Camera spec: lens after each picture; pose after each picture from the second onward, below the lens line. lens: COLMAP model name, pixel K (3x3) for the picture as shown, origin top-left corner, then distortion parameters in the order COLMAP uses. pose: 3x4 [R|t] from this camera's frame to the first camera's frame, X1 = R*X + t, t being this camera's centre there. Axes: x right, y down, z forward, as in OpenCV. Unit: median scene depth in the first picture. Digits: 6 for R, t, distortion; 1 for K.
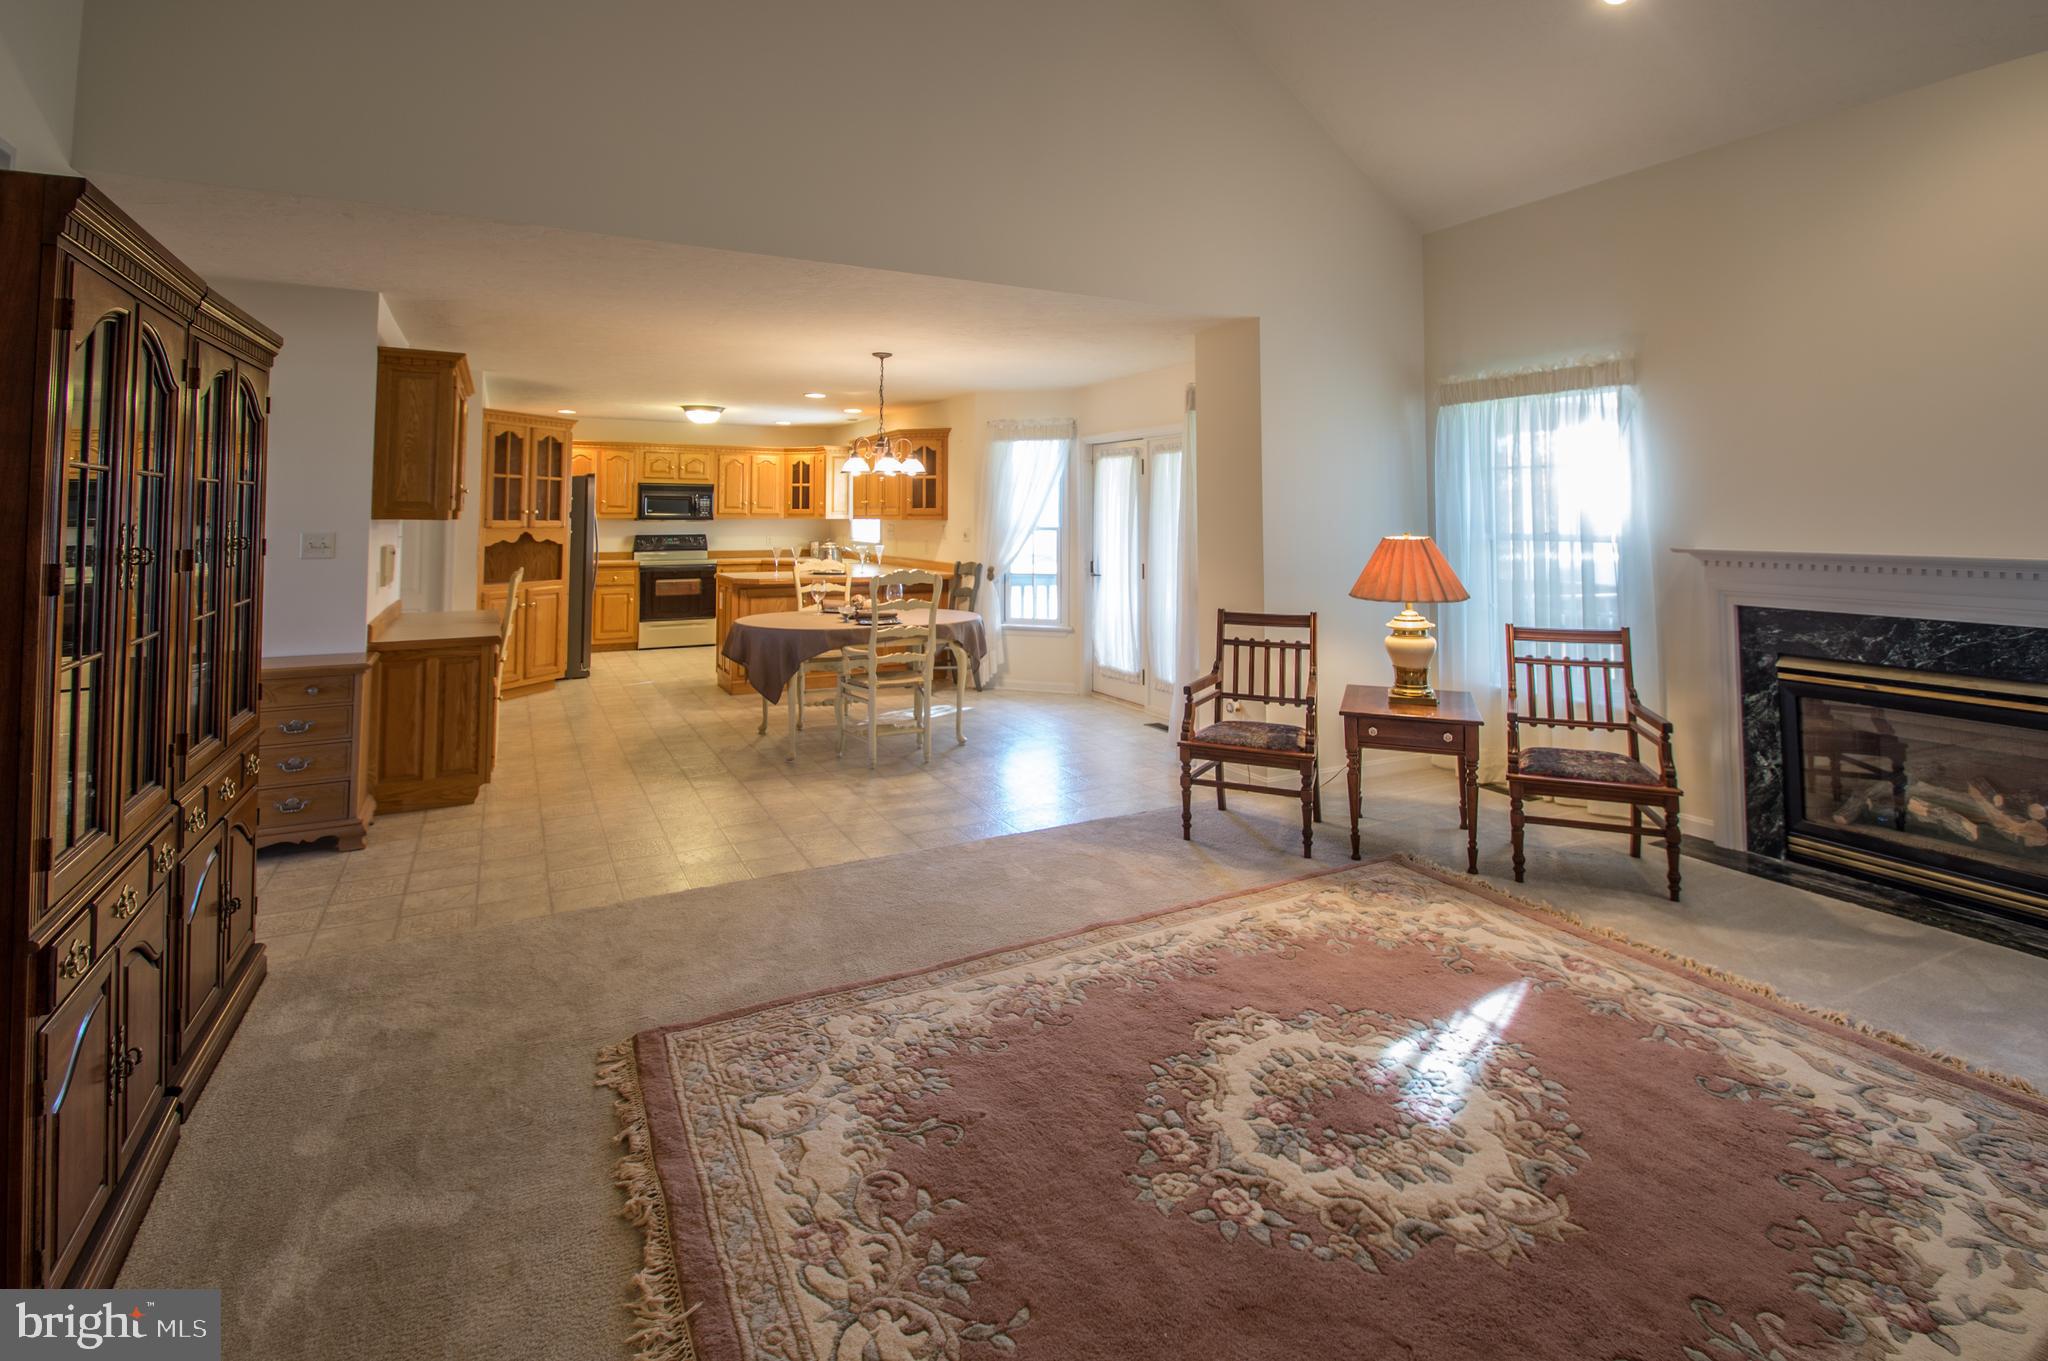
lens RADIAL K [[979.8, 0, 1061.2], [0, 979.8, 487.9], [0, 0, 1]] dist [0.008129, -0.008617]
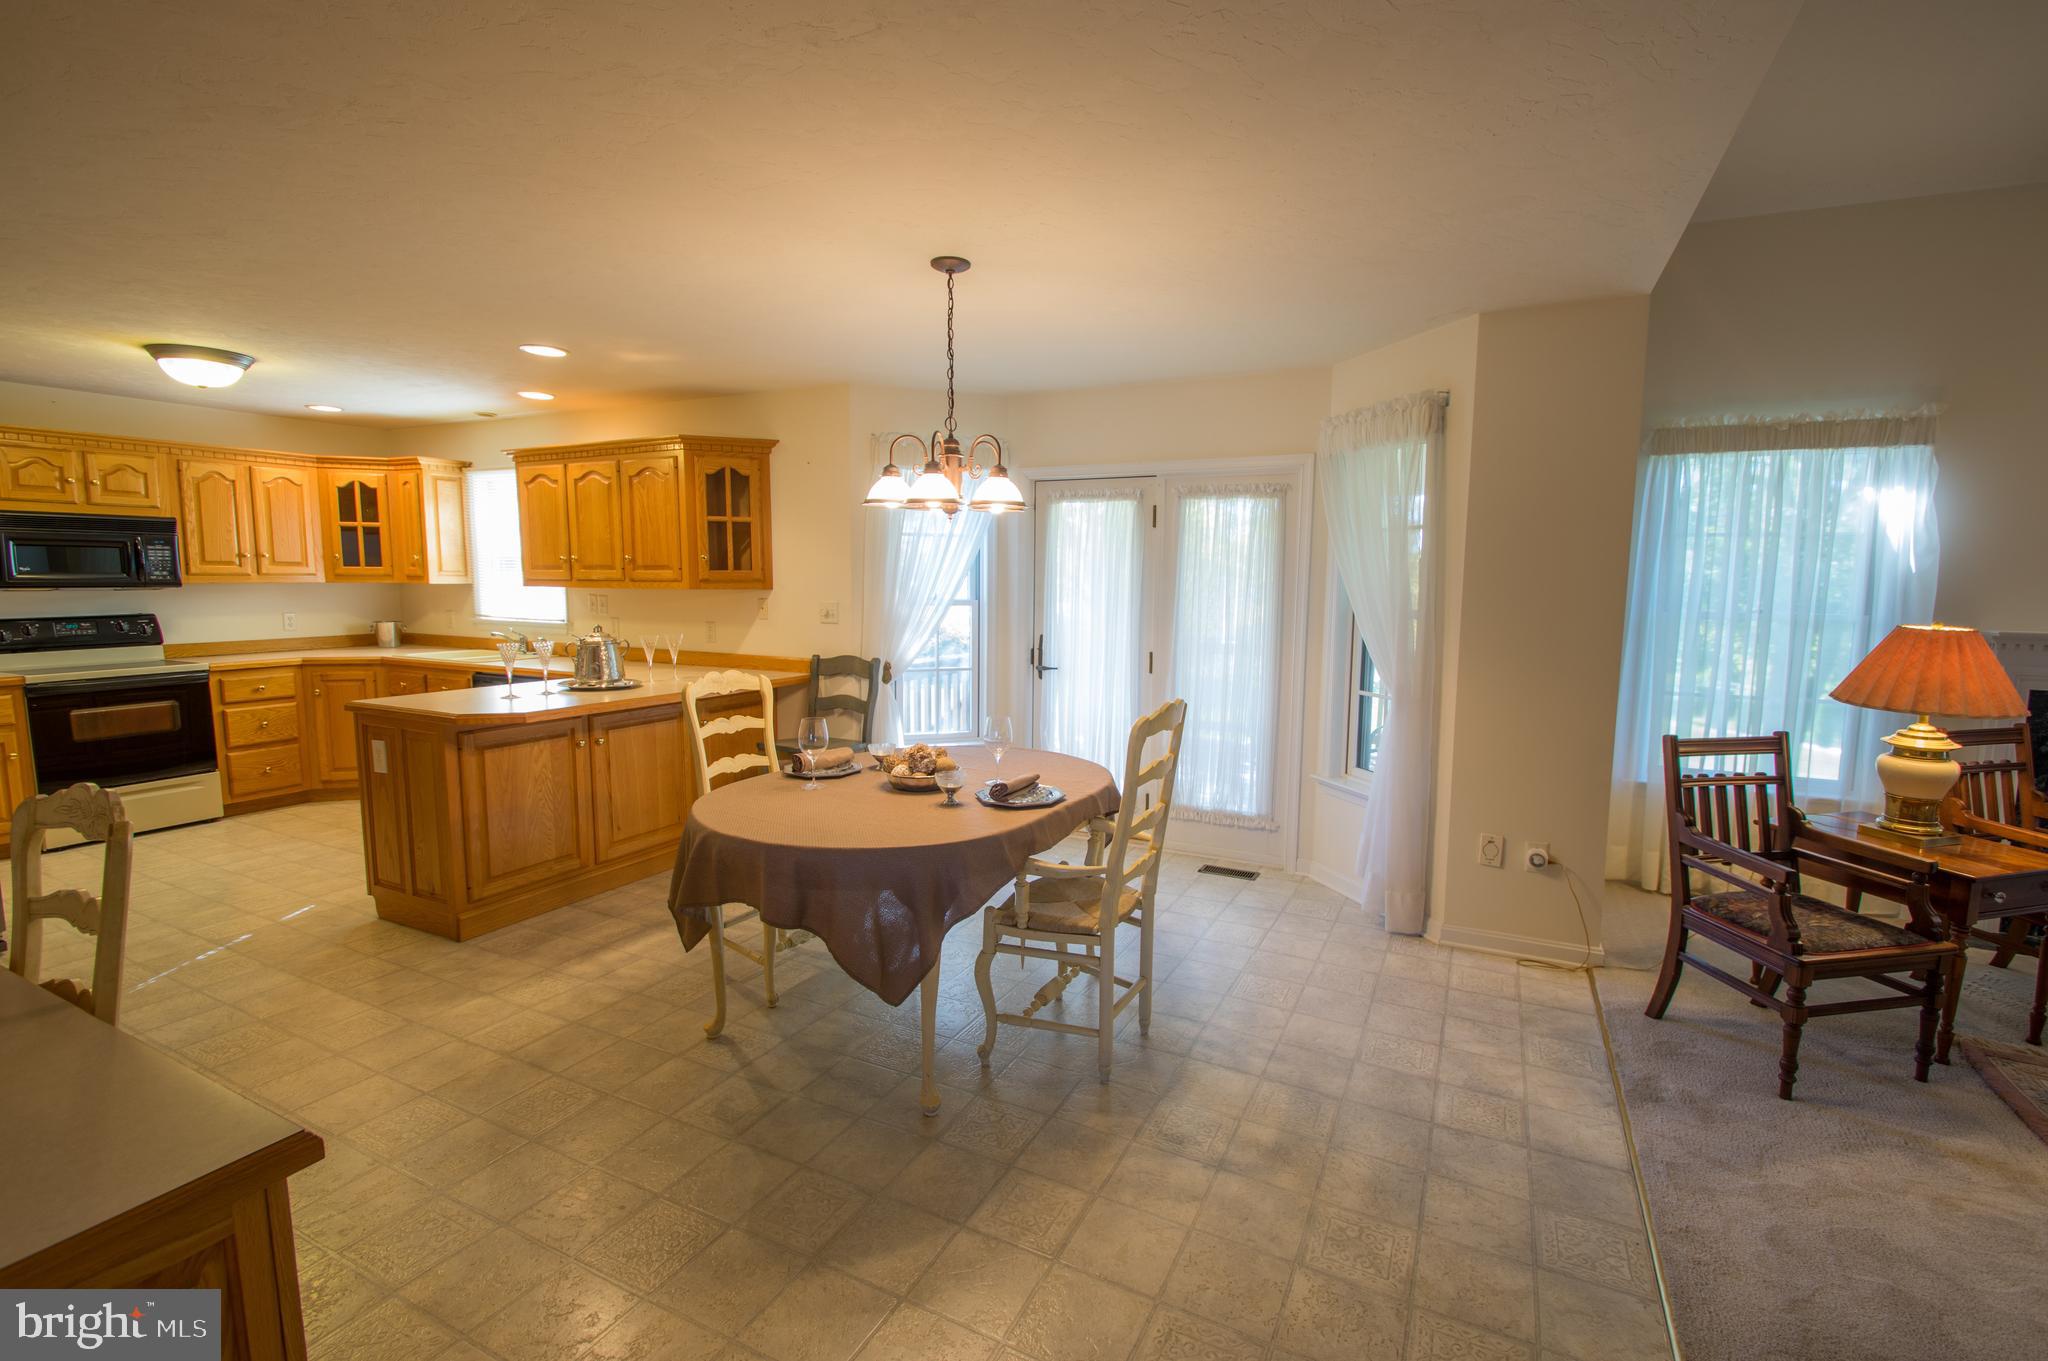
lens RADIAL K [[918.9, 0, 1031.4], [0, 918.9, 699.7], [0, 0, 1]] dist [-0.016079, -0.009648]
pose [[0.830368, -0.067669, 0.553092, -0.529438], [-0.024988, 0.987078, 0.158280, 0.010574], [-0.556655, -0.145251, 0.817947, 0.741377]]
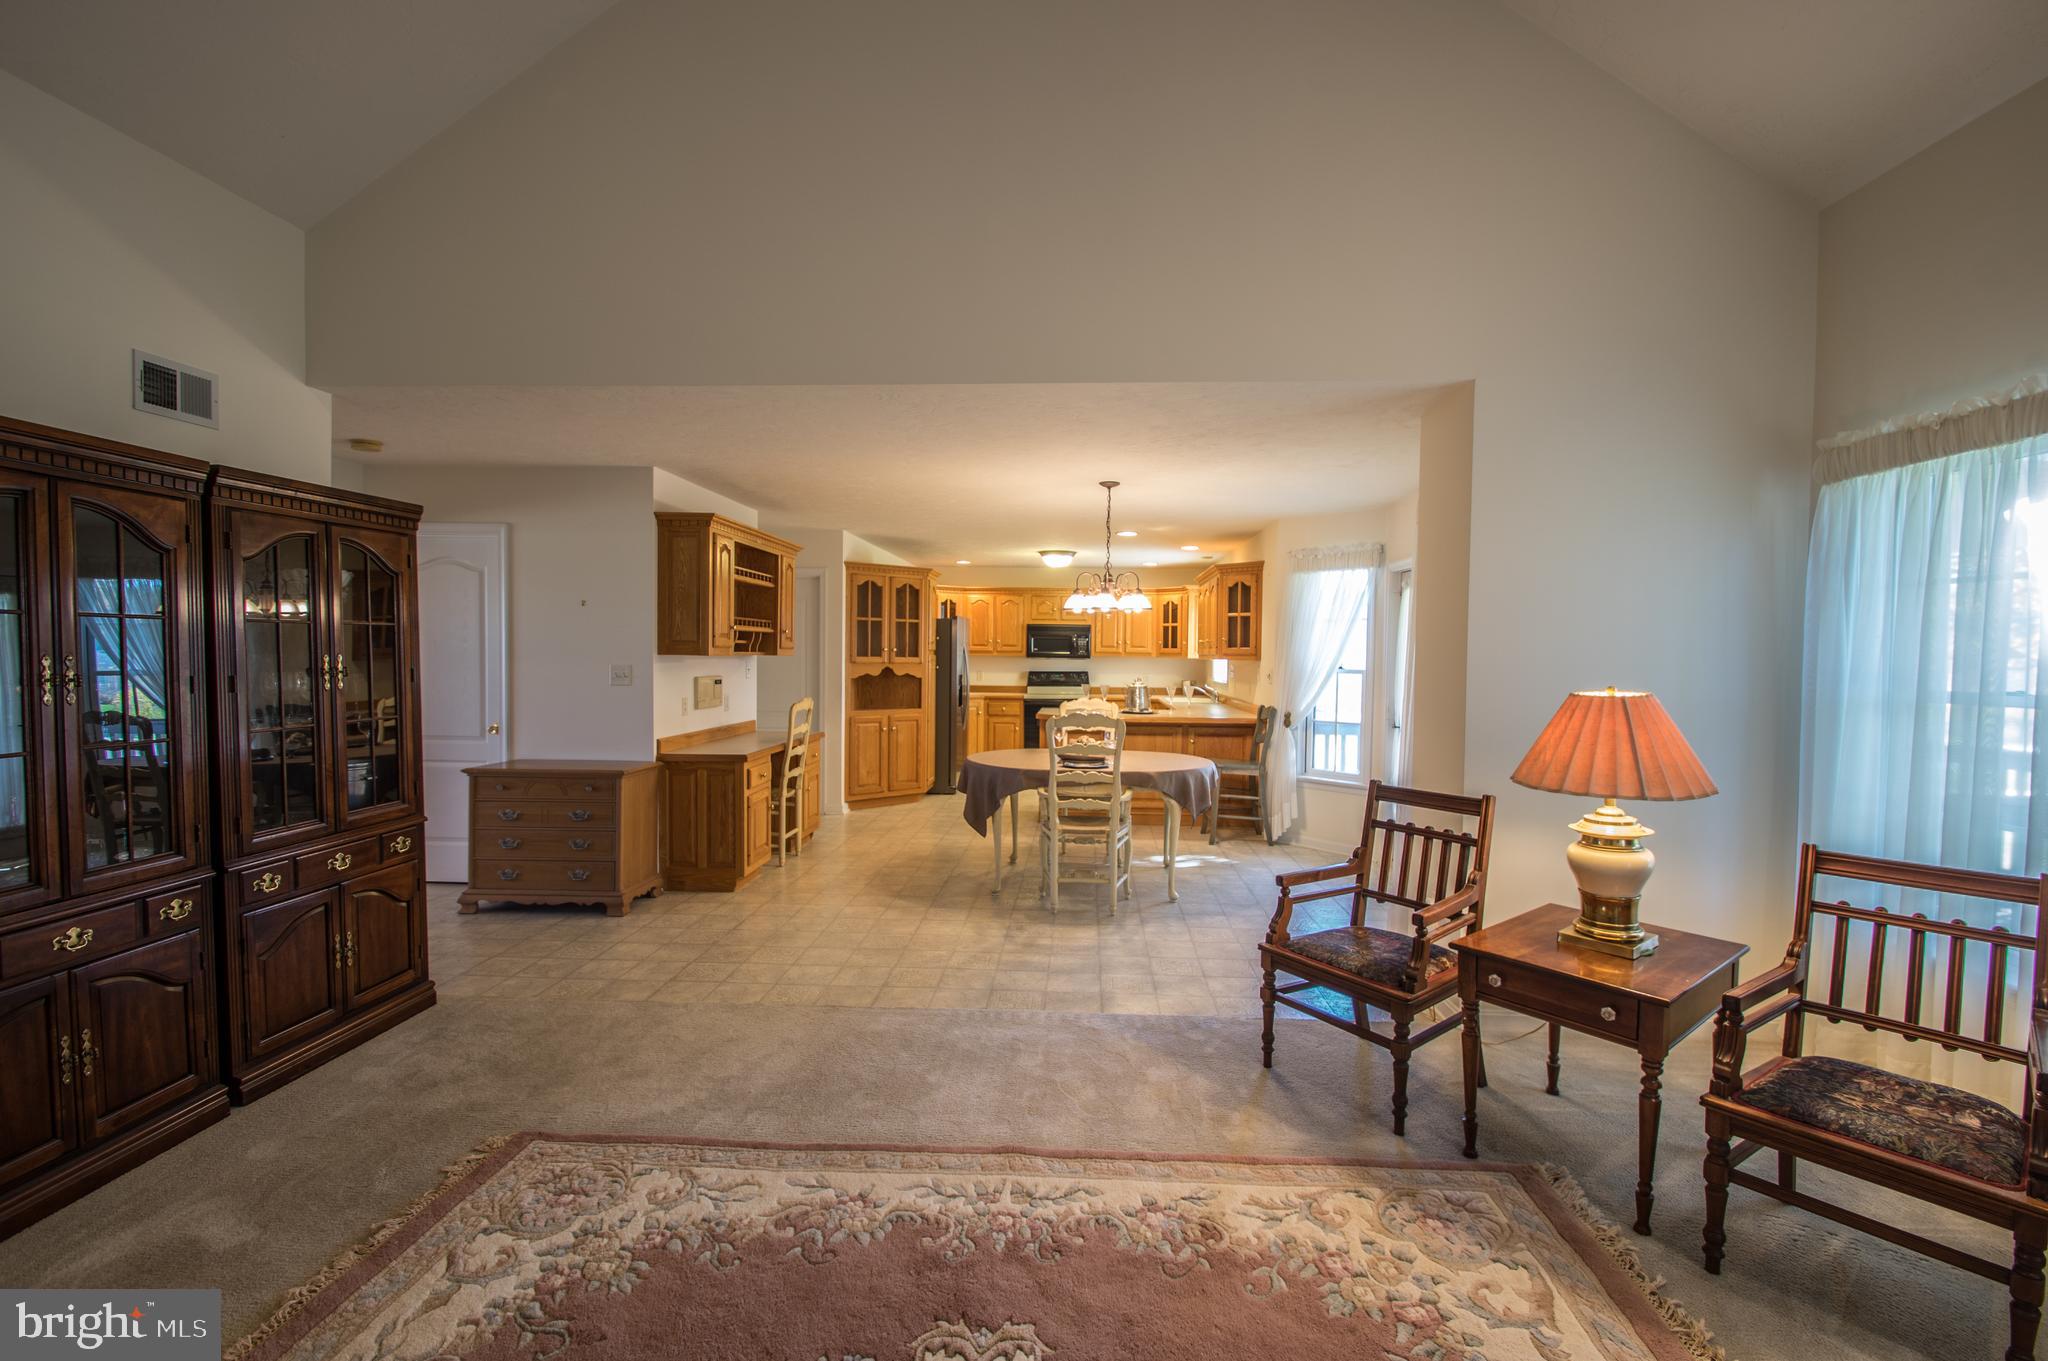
lens RADIAL K [[914.4, 0, 1061.5], [0, 914.4, 699.7], [0, 0, 1]] dist [0.001708, -0.014252]
pose [[0.847852, 0.032137, -0.529257, 0.327997], [0.008598, 0.997197, 0.074325, 0.006676], [0.530162, -0.067567, 0.845200, 0.277070]]
